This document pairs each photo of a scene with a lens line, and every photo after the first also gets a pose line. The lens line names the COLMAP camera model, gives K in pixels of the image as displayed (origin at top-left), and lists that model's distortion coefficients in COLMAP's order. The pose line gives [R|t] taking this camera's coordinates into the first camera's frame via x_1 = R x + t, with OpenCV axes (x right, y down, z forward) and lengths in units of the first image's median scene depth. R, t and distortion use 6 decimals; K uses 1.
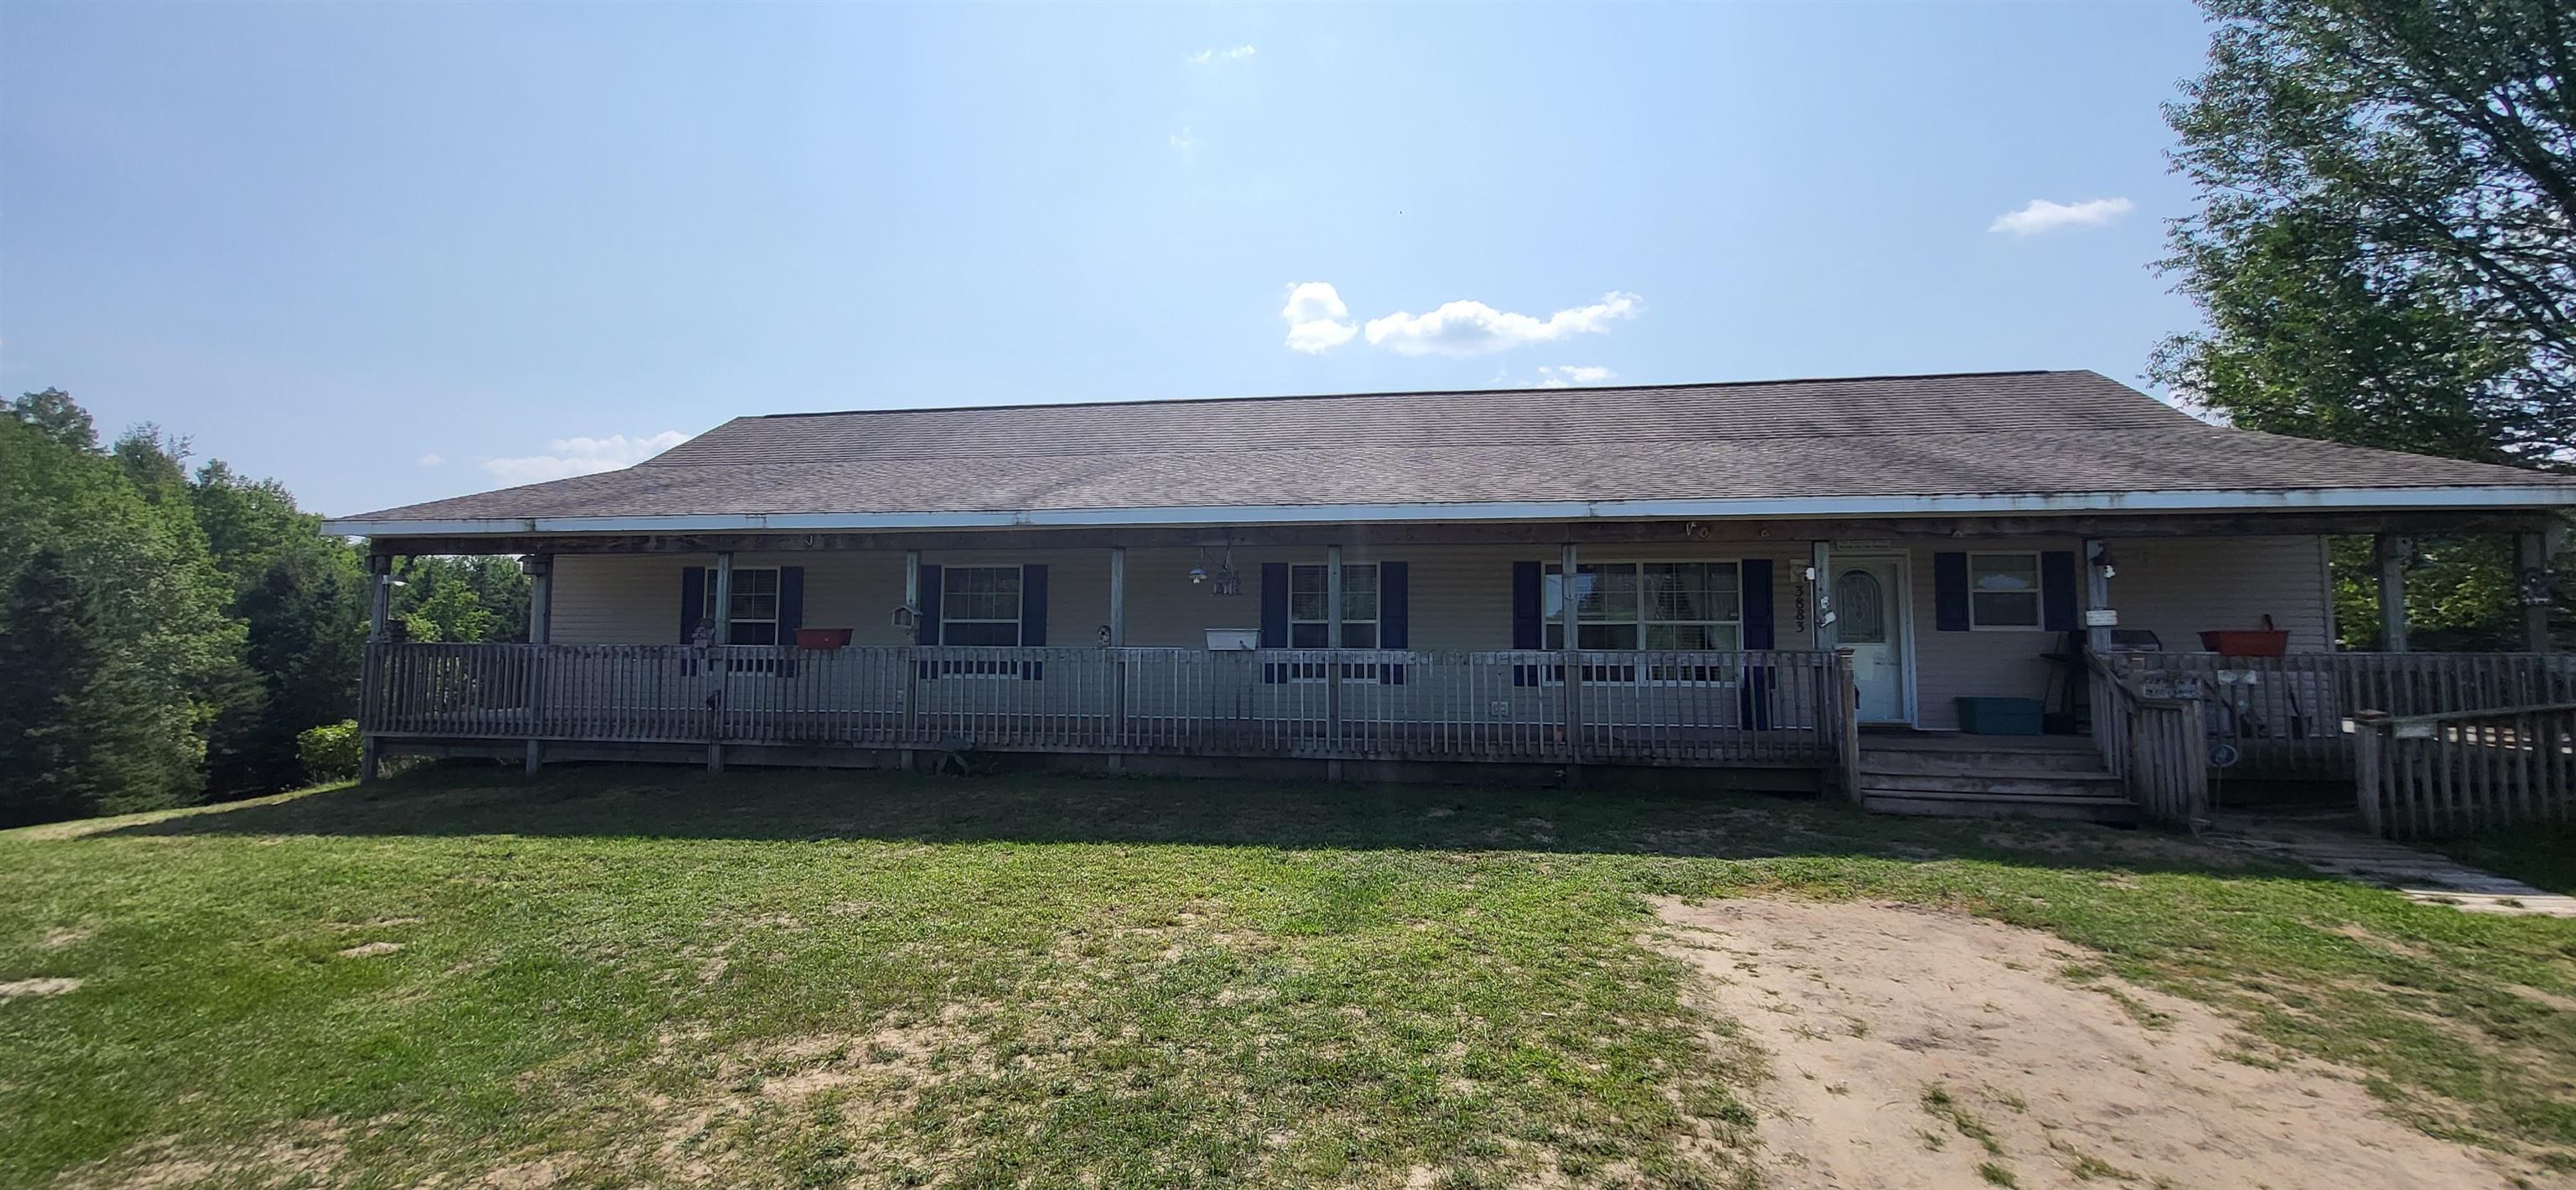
lens RADIAL K [[1026.8, 0, 1288.6], [0, 1026.8, 603.2], [0, 0, 1]] dist [0.007414, -0.000204]
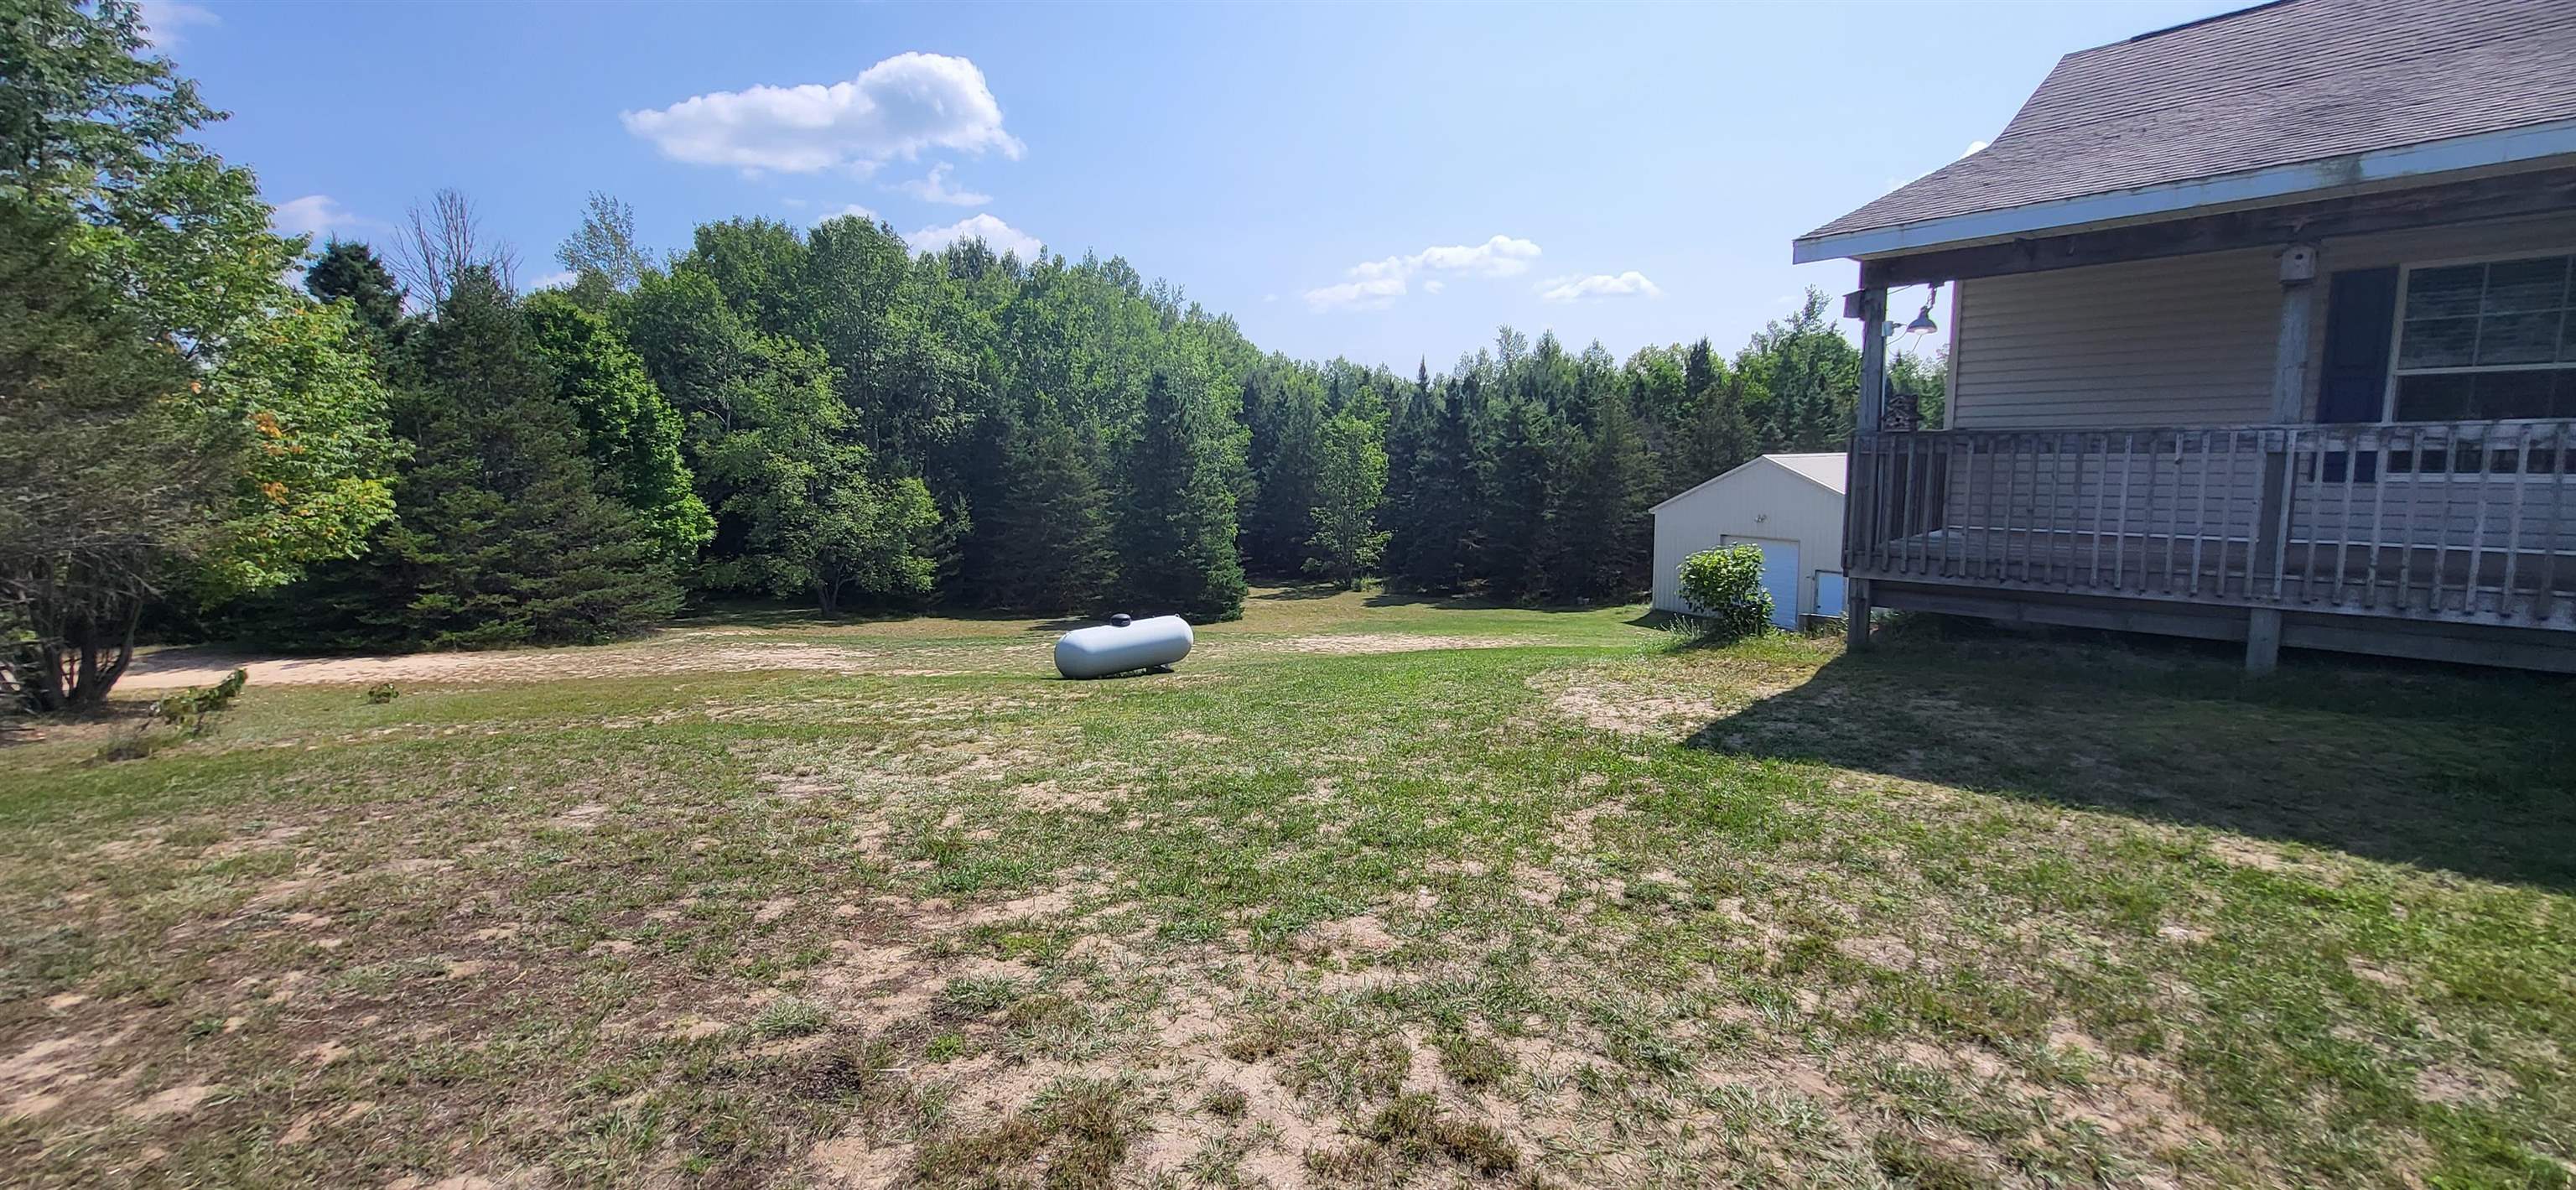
lens RADIAL K [[1026.8, 0, 1279.0], [0, 1026.8, 583.1], [0, 0, 1]] dist [0.007414, -0.000204]
pose [[0.773064, 0.066152, -0.630869, -0.745455], [0.048660, 0.985432, 0.162959, 0.010280], [0.632459, -0.156676, 0.758583, 0.281426]]
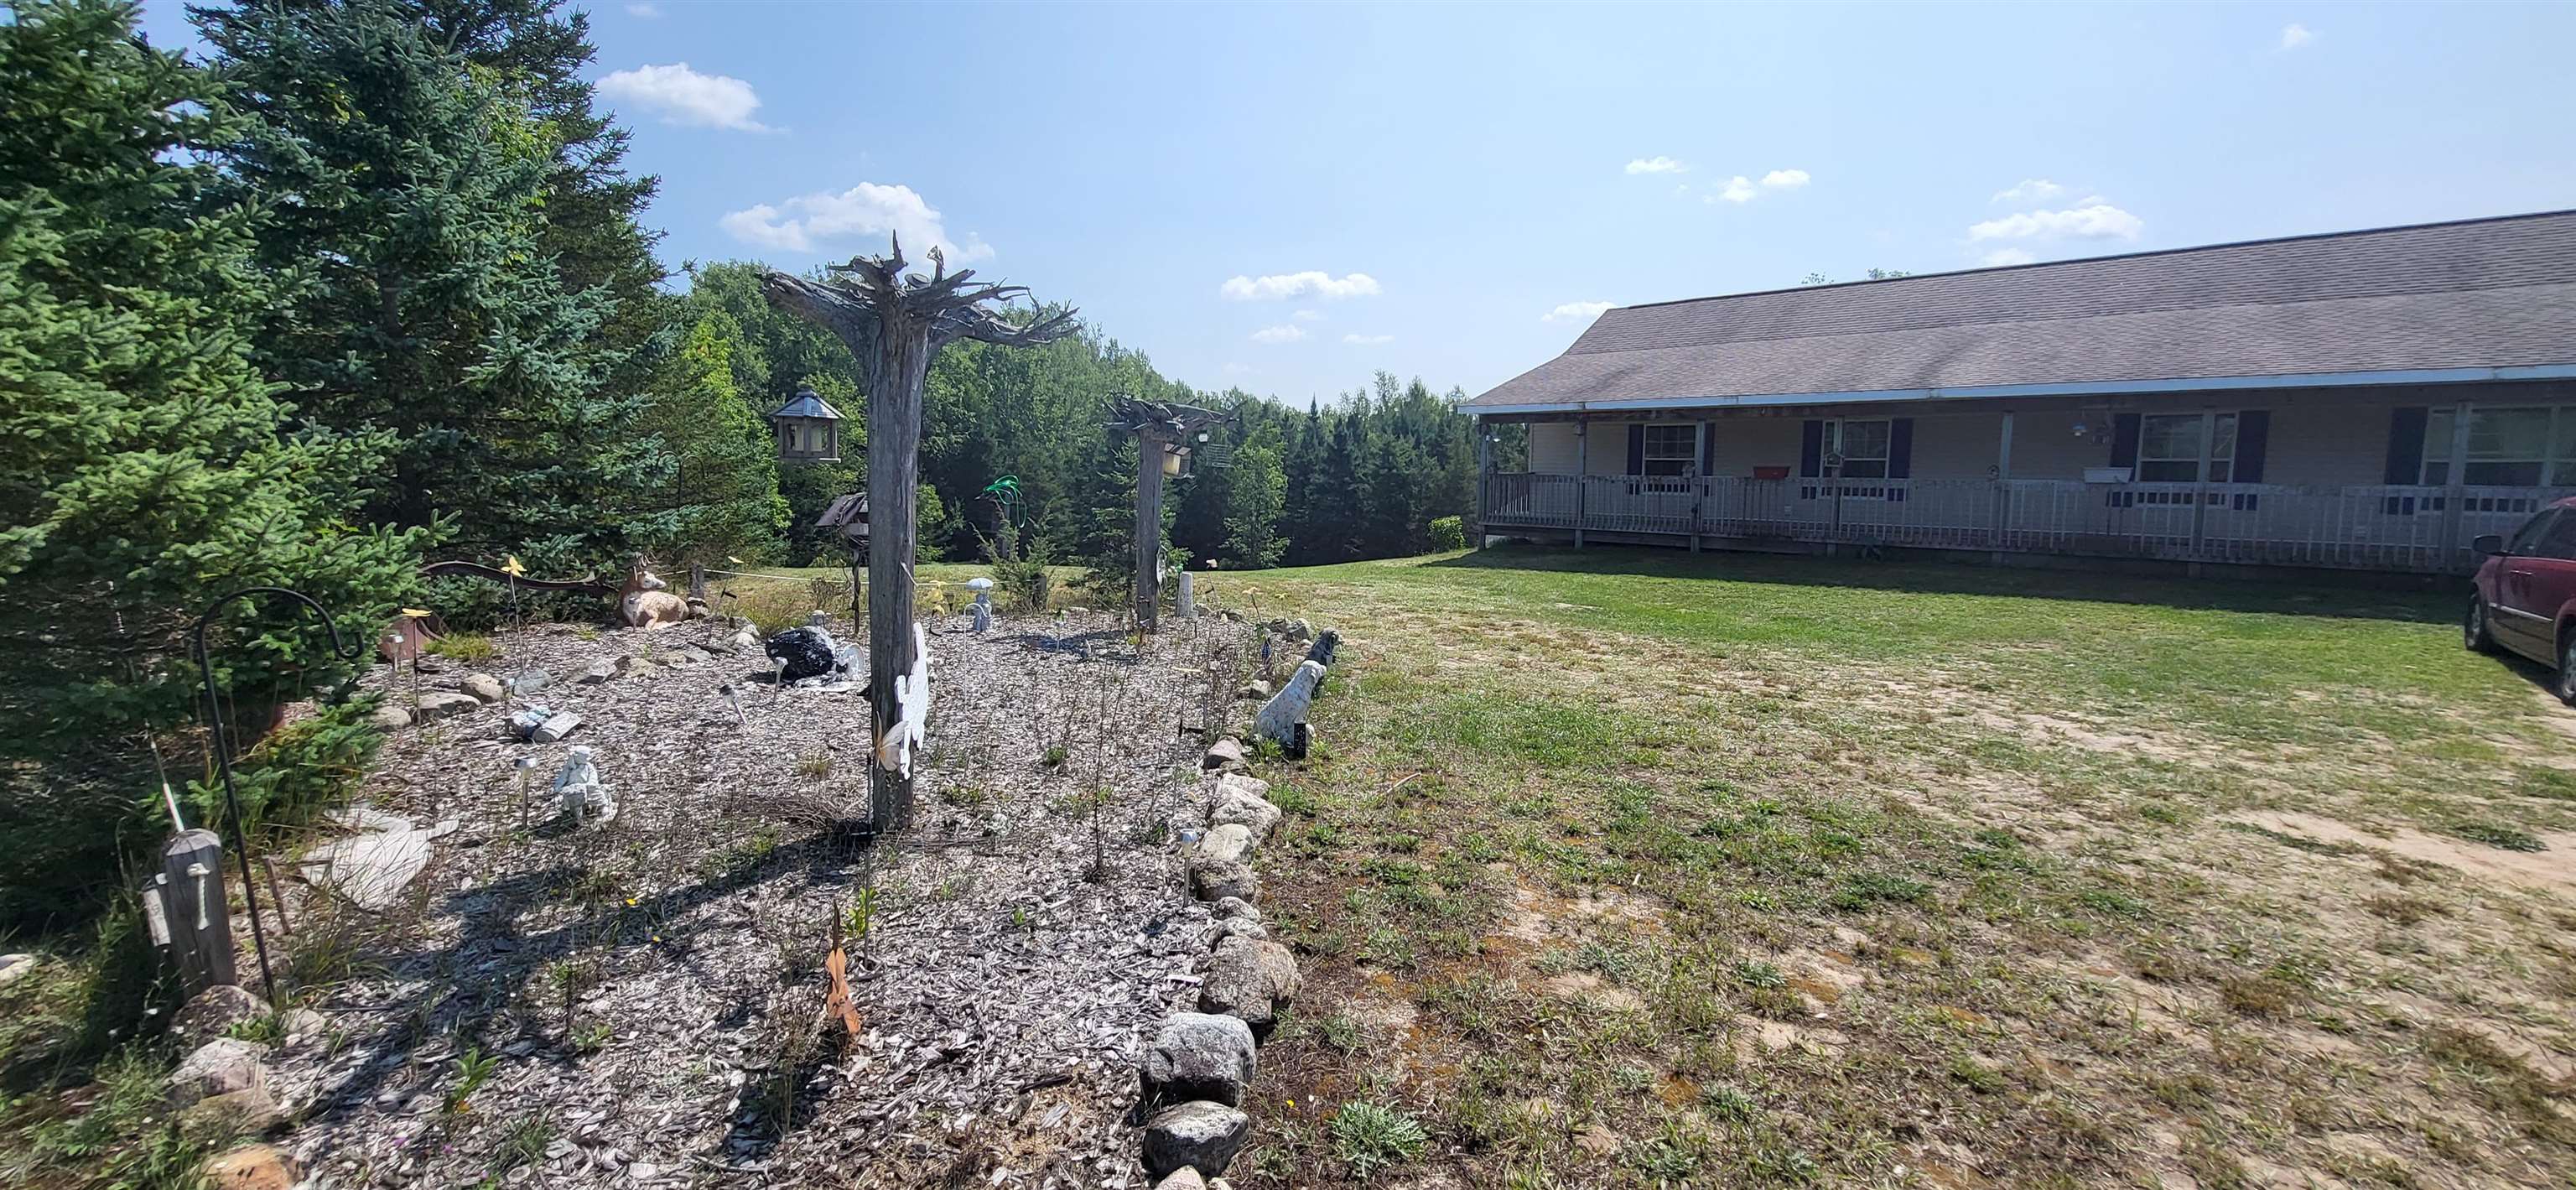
lens RADIAL K [[1026.8, 0, 1285.0], [0, 1026.8, 593.1], [0, 0, 1]] dist [0.007414, -0.000204]
pose [[0.841783, 0.069384, -0.535339, -0.199936], [0.018297, 0.987468, 0.156754, -0.040956], [0.539506, -0.141748, 0.829964, -0.694878]]
